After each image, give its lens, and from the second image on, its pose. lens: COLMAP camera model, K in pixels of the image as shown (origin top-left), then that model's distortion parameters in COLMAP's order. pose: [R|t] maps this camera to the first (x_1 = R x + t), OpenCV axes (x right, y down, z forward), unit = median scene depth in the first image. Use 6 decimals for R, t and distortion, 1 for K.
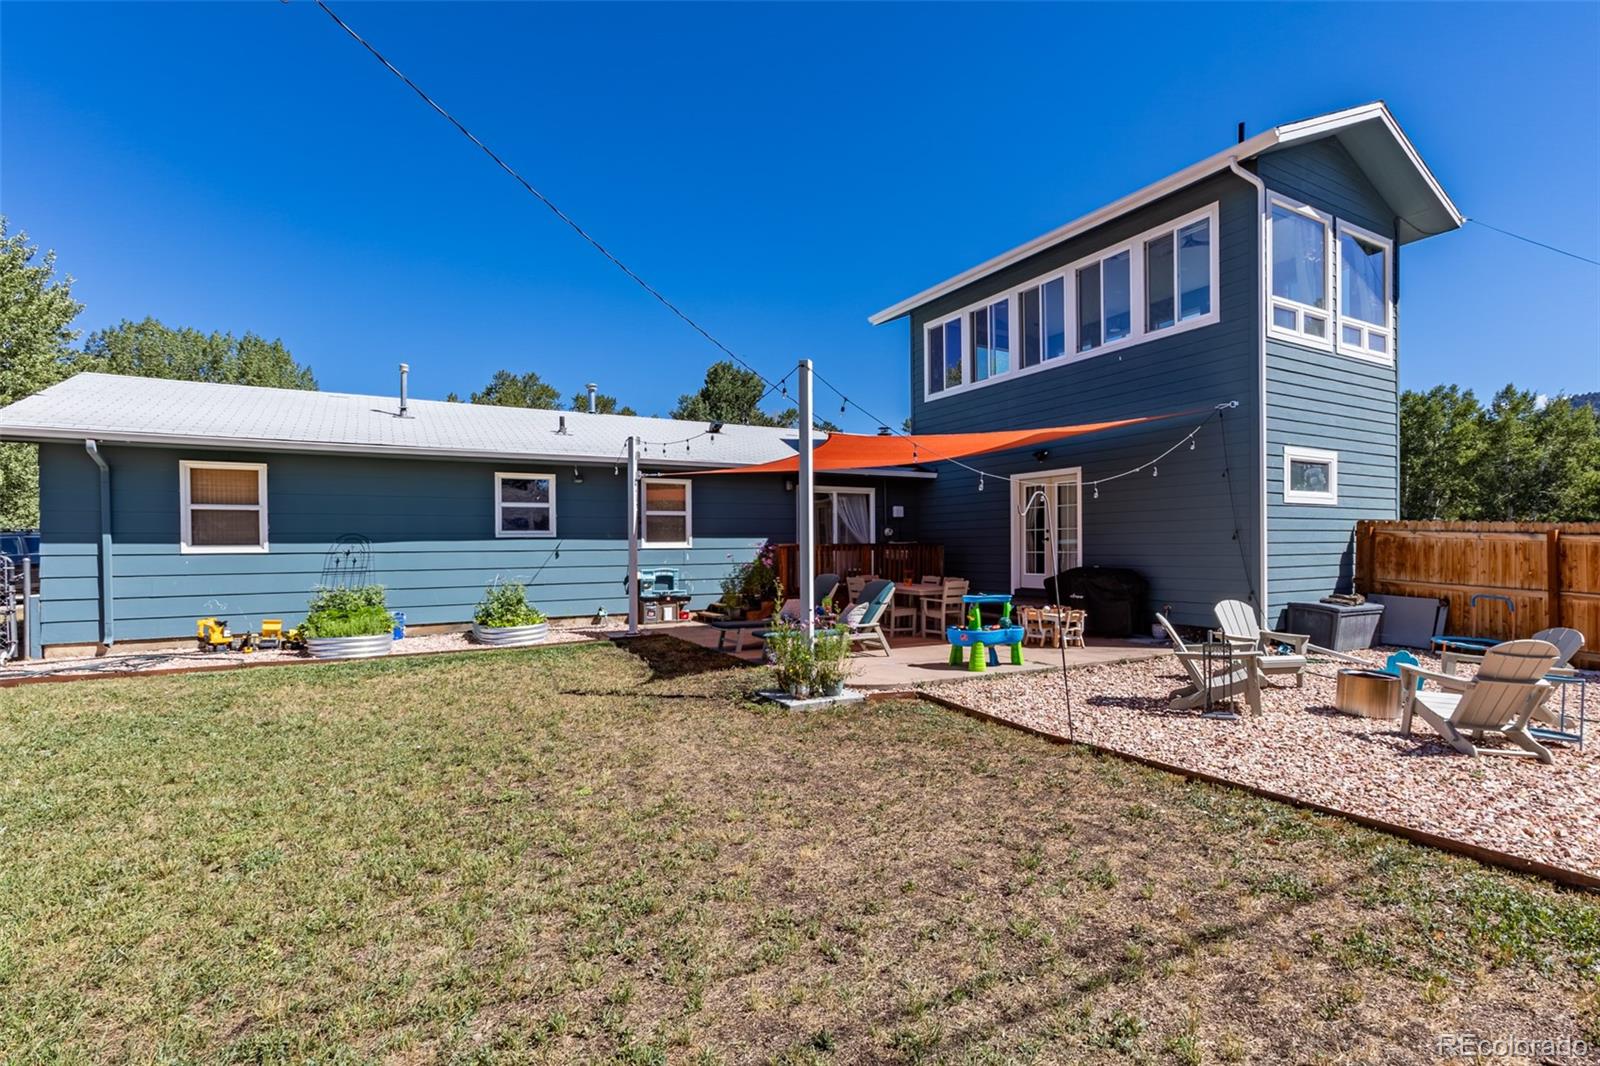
lens RADIAL K [[788.9, 0, 857.6], [0, 788.9, 552.0], [0, 0, 1]] dist [-0.016541, 0.000672]
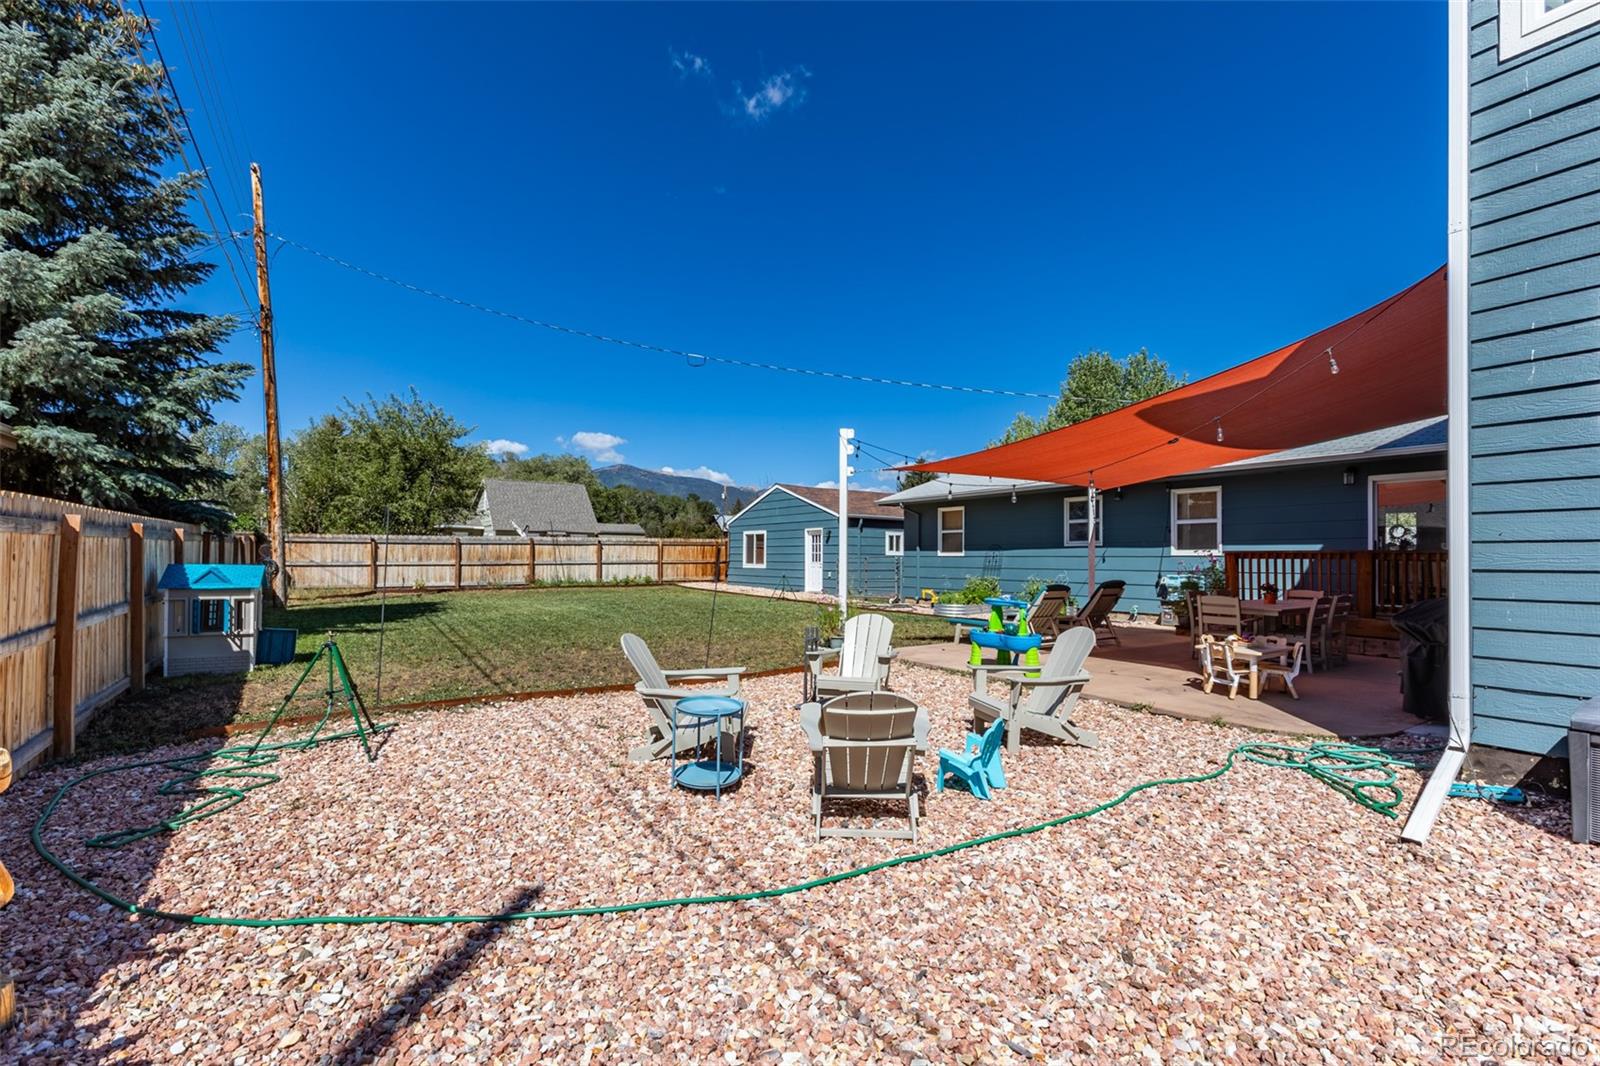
lens RADIAL K [[725.7, 0, 803.1], [0, 725.7, 549.0], [0, 0, 1]] dist [-0.002935, 0.000601]
pose [[0.027224, -0.004223, -0.999620, 0.839064], [-0.013784, 0.999894, -0.004599, -0.002137], [0.999534, 0.013903, 0.027163, 0.554505]]
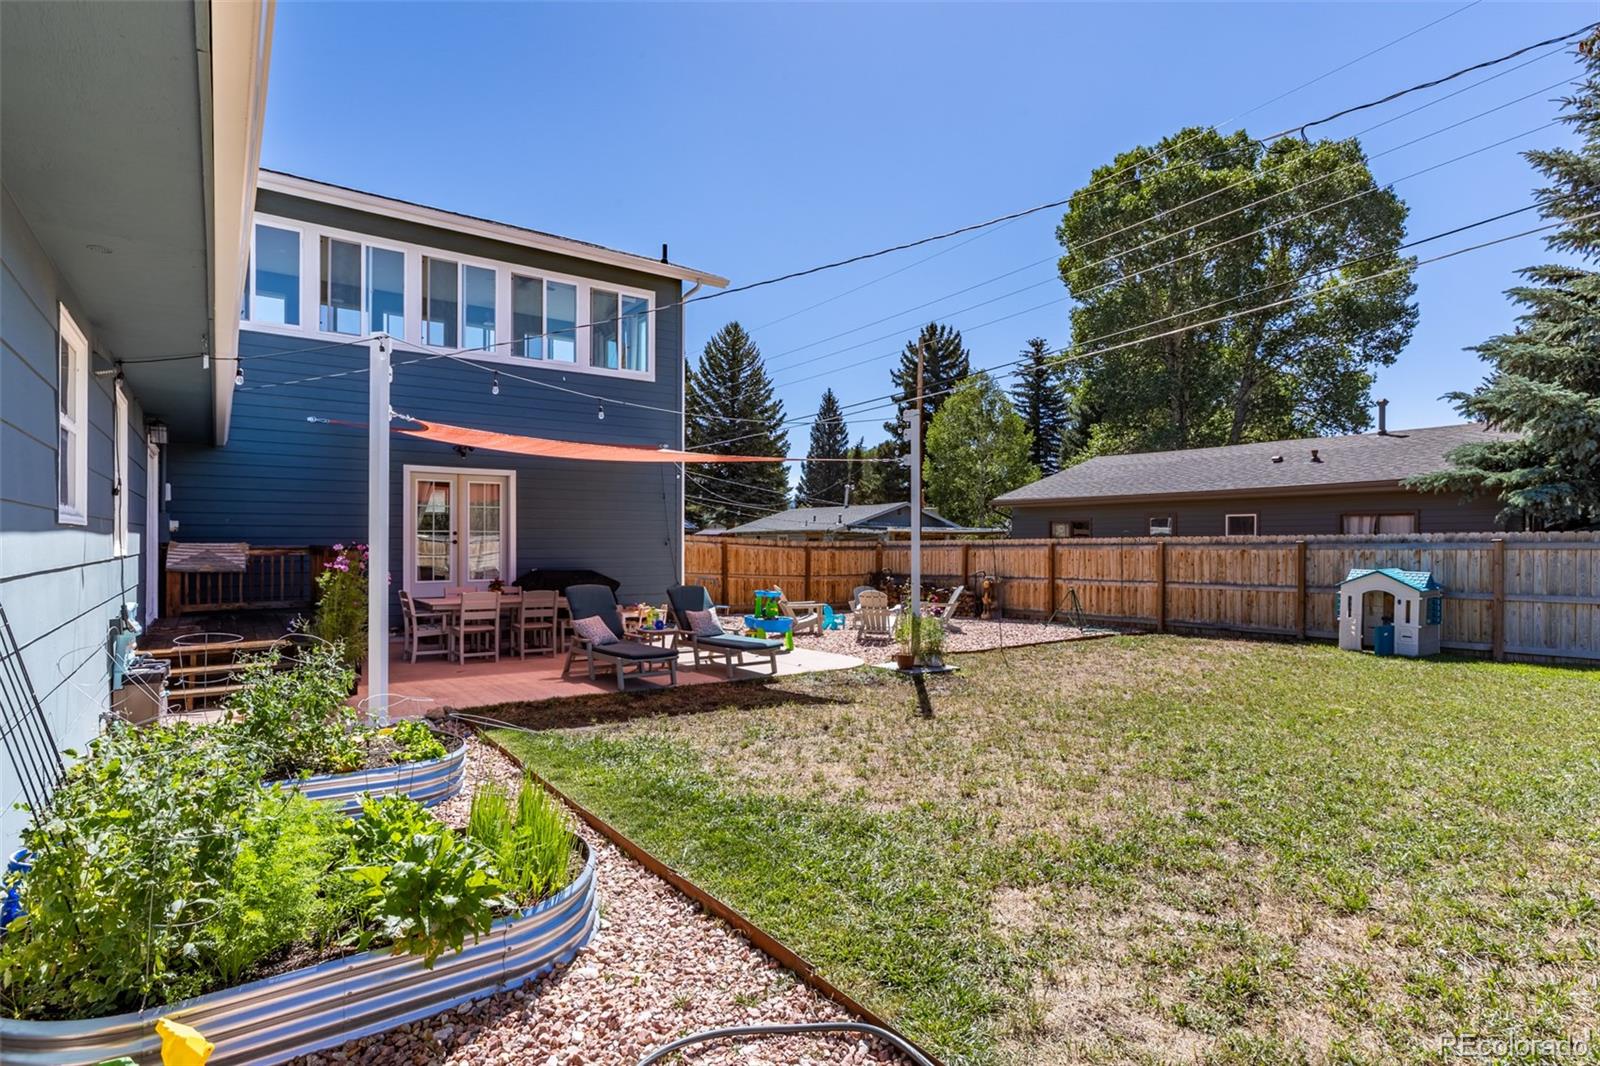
lens RADIAL K [[795.6, 0, 800.0], [0, 795.6, 533.0], [0, 0, 1]] dist [-0.002083, -0.000467]
pose [[-0.078061, 0.019390, 0.996760, -0.842178], [0.004286, 0.999808, -0.019113, -0.009201], [-0.996939, 0.002780, -0.078129, 0.808082]]
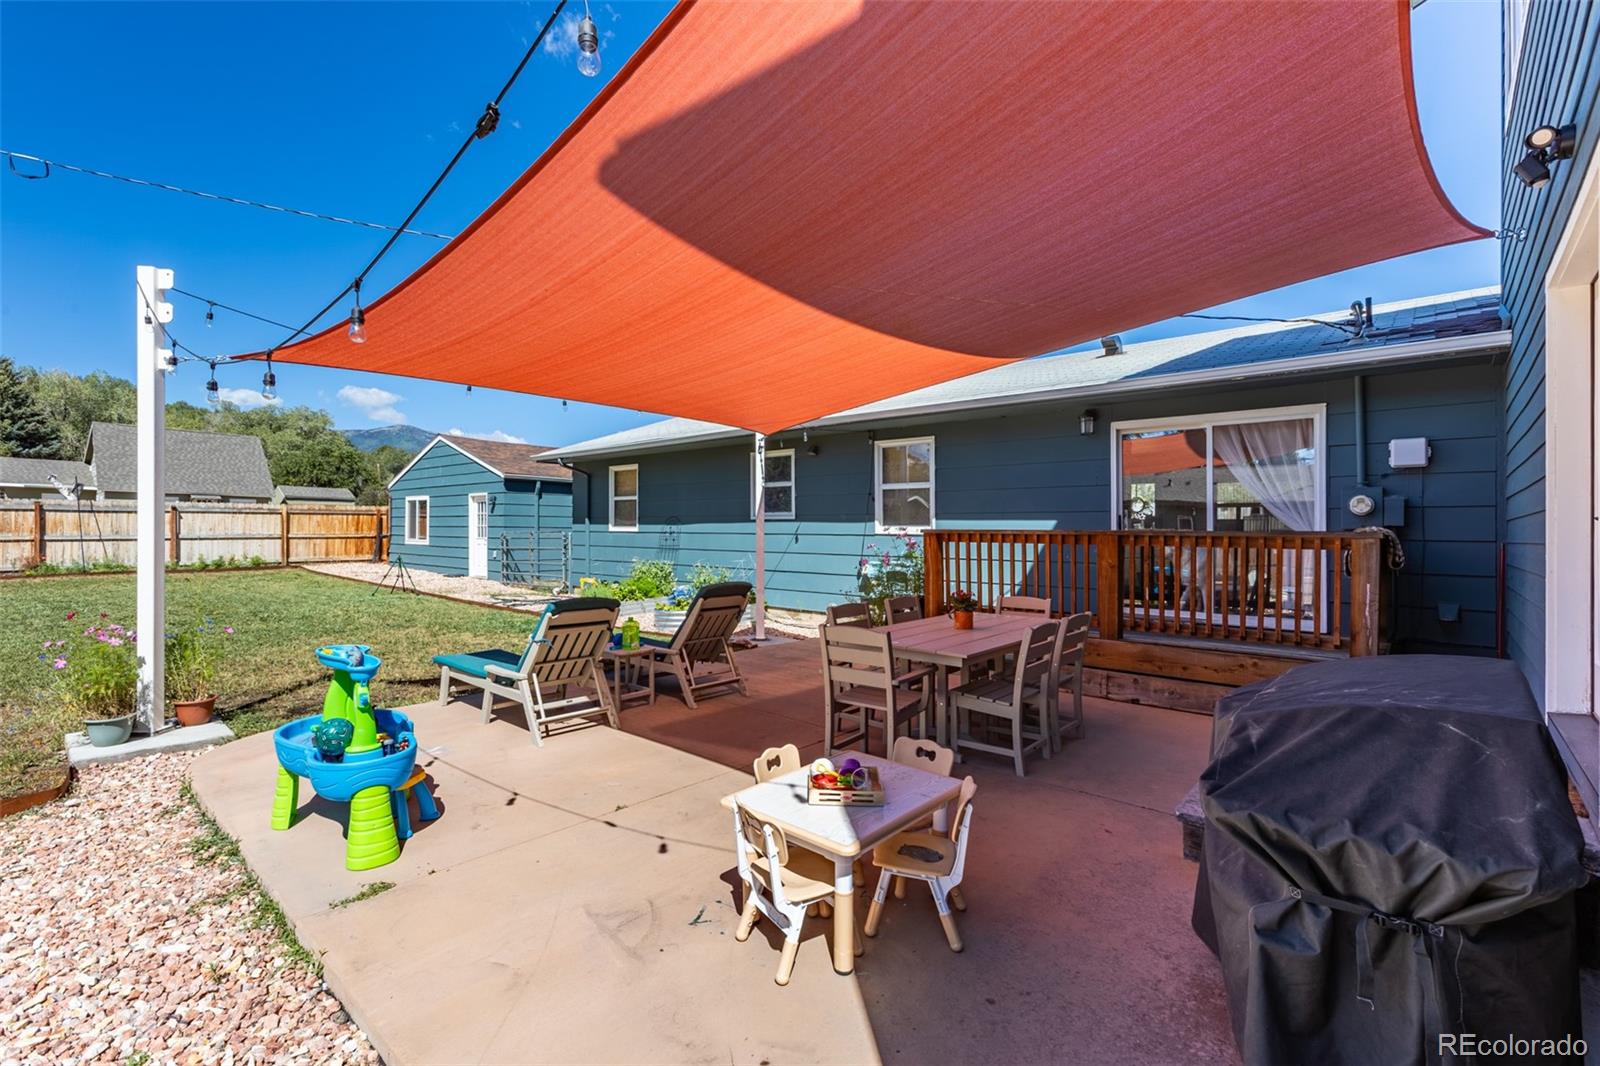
lens RADIAL K [[719.2, 0, 790.4], [0, 719.2, 526.8], [0, 0, 1]] dist [0.000441, 0.000479]
pose [[0.269453, 0.006720, -0.962990, 0.451971], [-0.017843, 0.999839, 0.001985, -0.013173], [0.962848, 0.016647, 0.269530, 0.867431]]
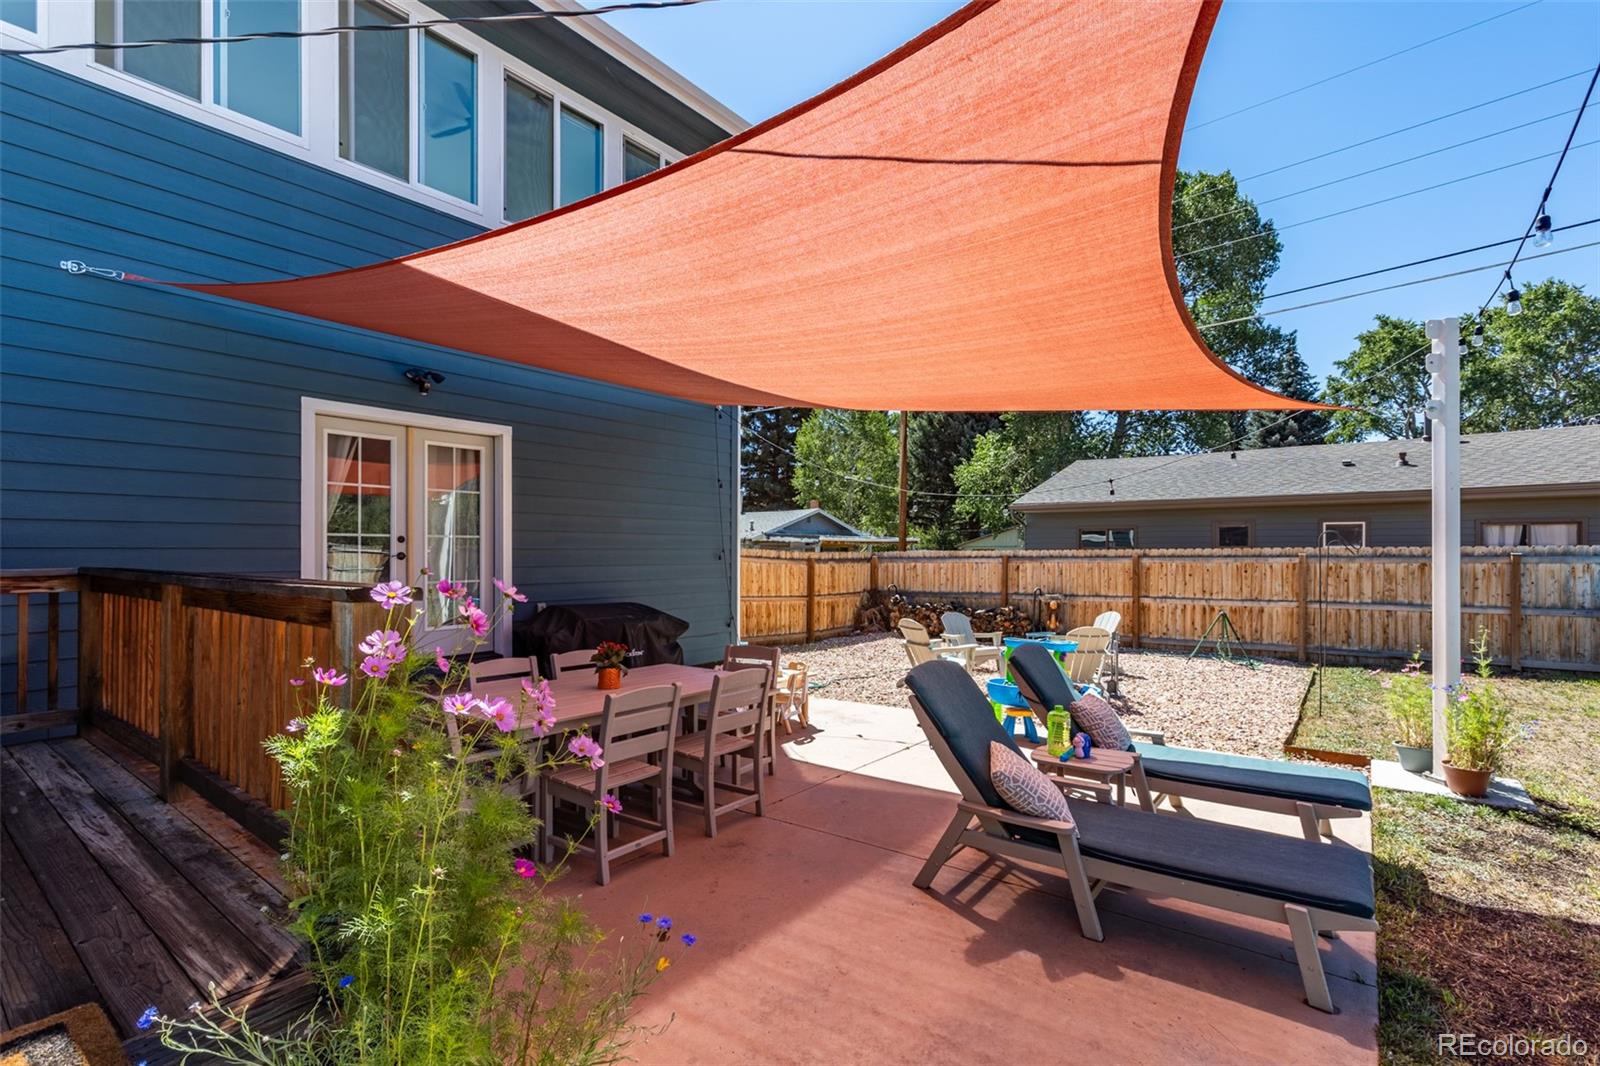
lens RADIAL K [[734.0, 0, 787.9], [0, 734.0, 549.2], [0, 0, 1]] dist [-0.000660, 0.000282]
pose [[-0.341692, 0.009871, 0.939760, -0.304453], [0.006068, 0.999947, -0.008297, -0.018661], [-0.939792, 0.002868, -0.341734, 1.115843]]
